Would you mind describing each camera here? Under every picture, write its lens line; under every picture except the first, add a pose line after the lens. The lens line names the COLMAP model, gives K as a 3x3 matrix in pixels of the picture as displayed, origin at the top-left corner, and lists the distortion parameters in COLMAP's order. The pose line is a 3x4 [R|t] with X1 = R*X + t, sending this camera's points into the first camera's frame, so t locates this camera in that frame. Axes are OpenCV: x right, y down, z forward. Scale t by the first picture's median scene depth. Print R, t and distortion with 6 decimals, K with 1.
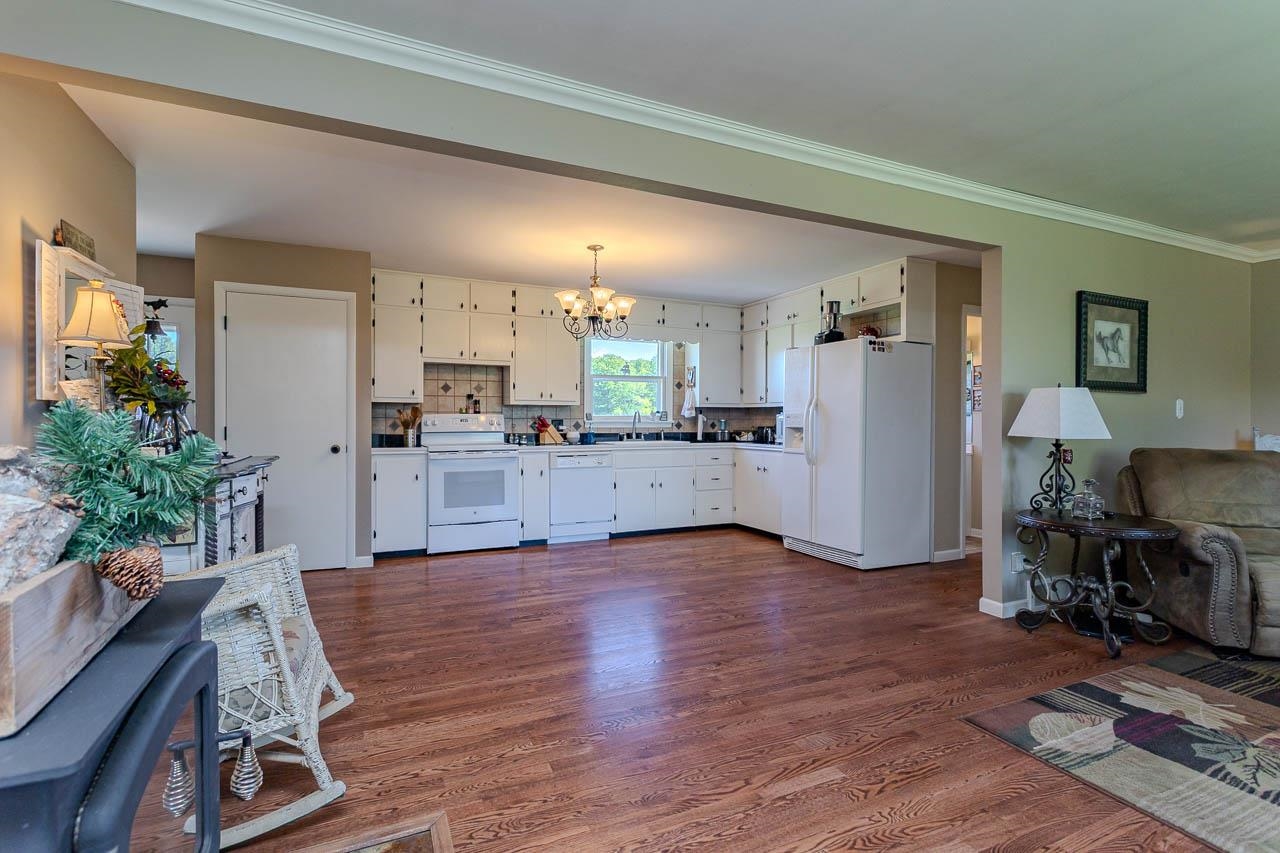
lens RADIAL K [[610.9, 0, 637.6], [0, 610.9, 425.1], [0, 0, 1]] dist [0.005683, 0.001465]
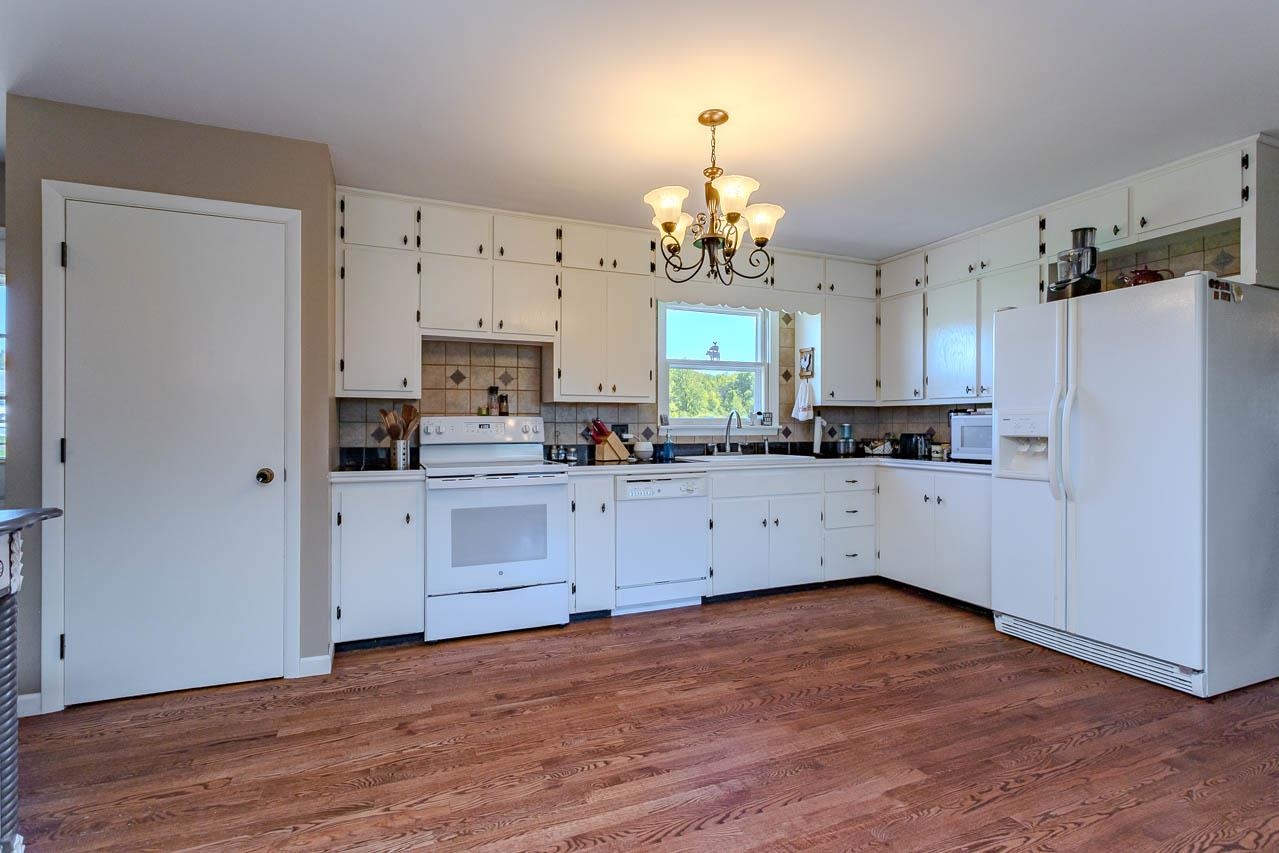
lens RADIAL K [[610.4, 0, 636.1], [0, 610.4, 422.7], [0, 0, 1]] dist [0.005683, 0.001465]
pose [[0.999187, -0.002481, -0.040235, -0.098480], [0.002006, 0.999928, -0.011825, -0.003221], [0.040262, 0.011735, 0.999120, 0.366284]]
